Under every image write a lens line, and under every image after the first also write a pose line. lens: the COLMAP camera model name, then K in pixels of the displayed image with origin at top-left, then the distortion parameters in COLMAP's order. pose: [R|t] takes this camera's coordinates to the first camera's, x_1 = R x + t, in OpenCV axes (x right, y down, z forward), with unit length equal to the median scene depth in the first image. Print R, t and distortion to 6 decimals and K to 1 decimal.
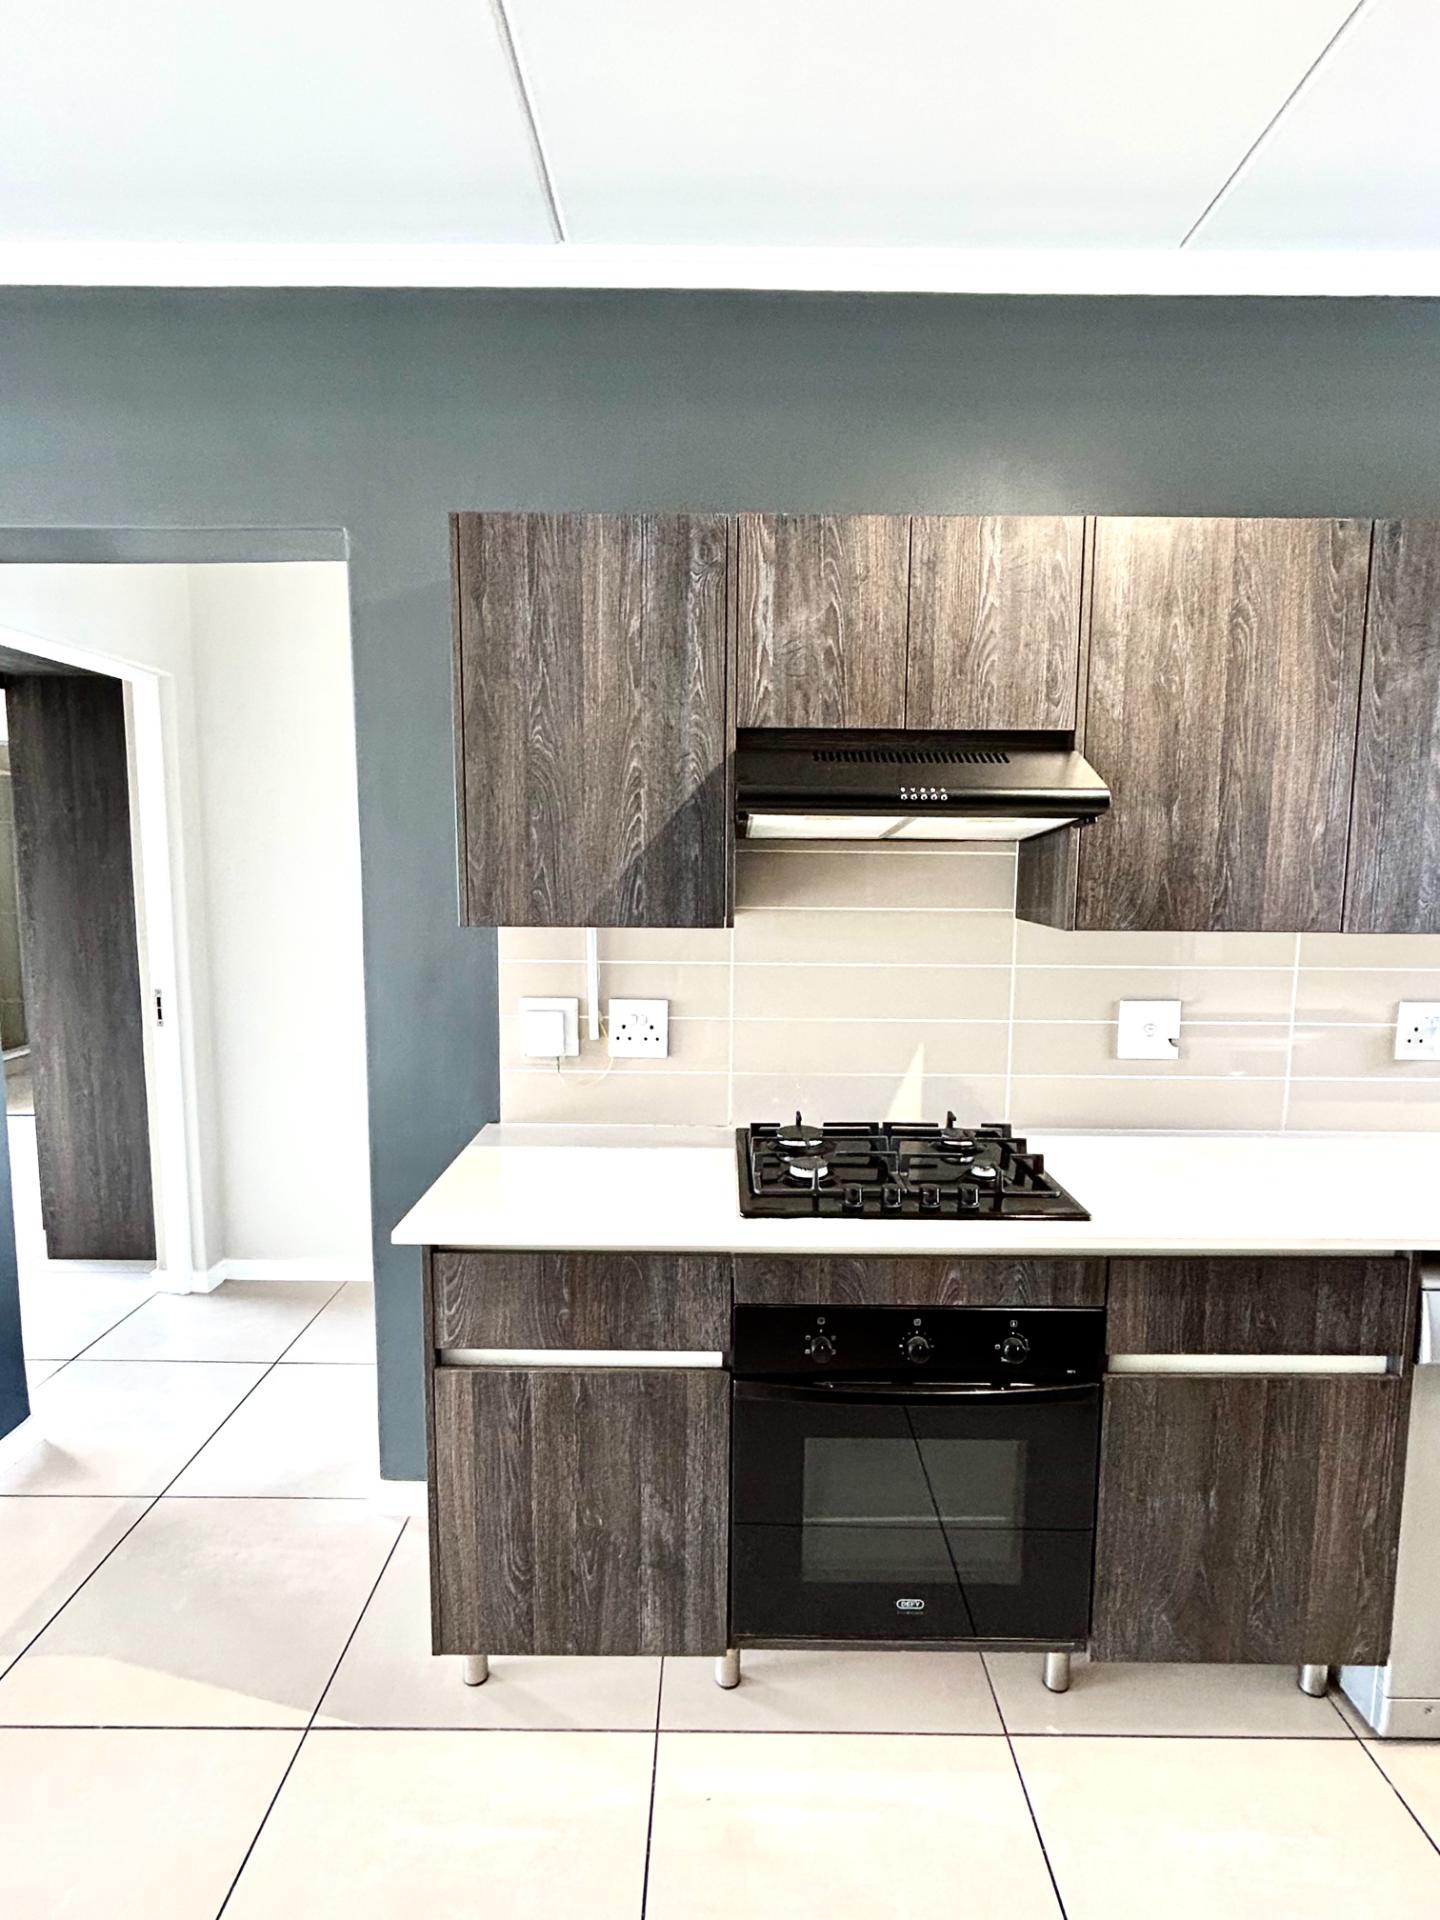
lens RADIAL K [[990.6, 0, 715.3], [0, 990.6, 961.9], [0, 0, 1]] dist [-0.001492, 0.002843]
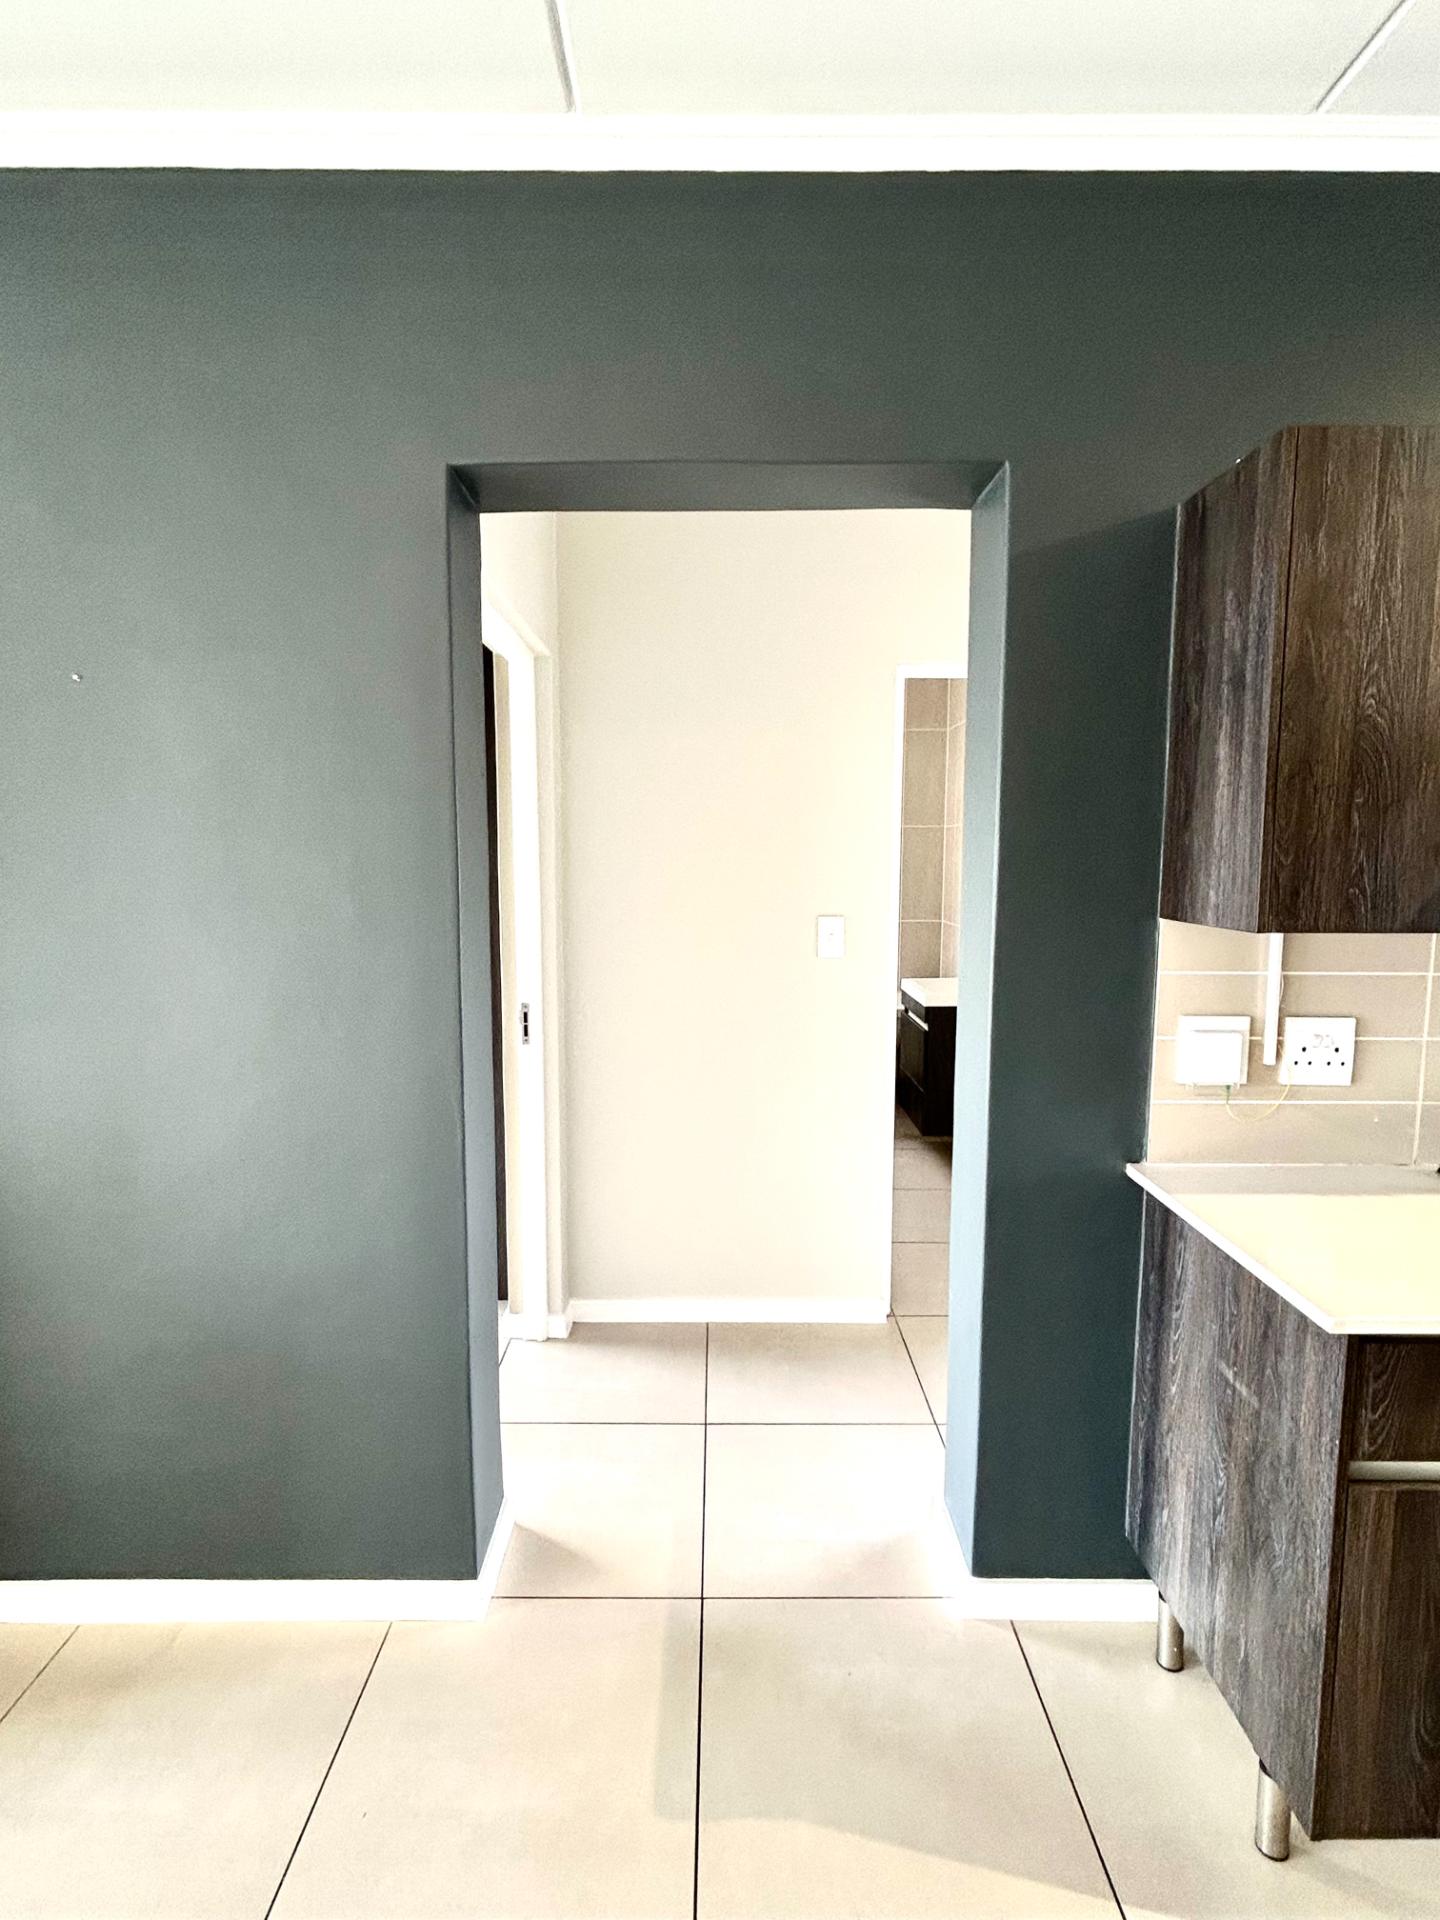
lens RADIAL K [[990.6, 0, 730.5], [0, 990.6, 960.1], [0, 0, 1]] dist [-0.001492, 0.002843]
pose [[0.999985, -0.005195, 0.001550, -0.722654], [0.005203, 0.999972, -0.005338, -0.011307], [-0.001523, 0.005346, 0.999985, 0.184334]]
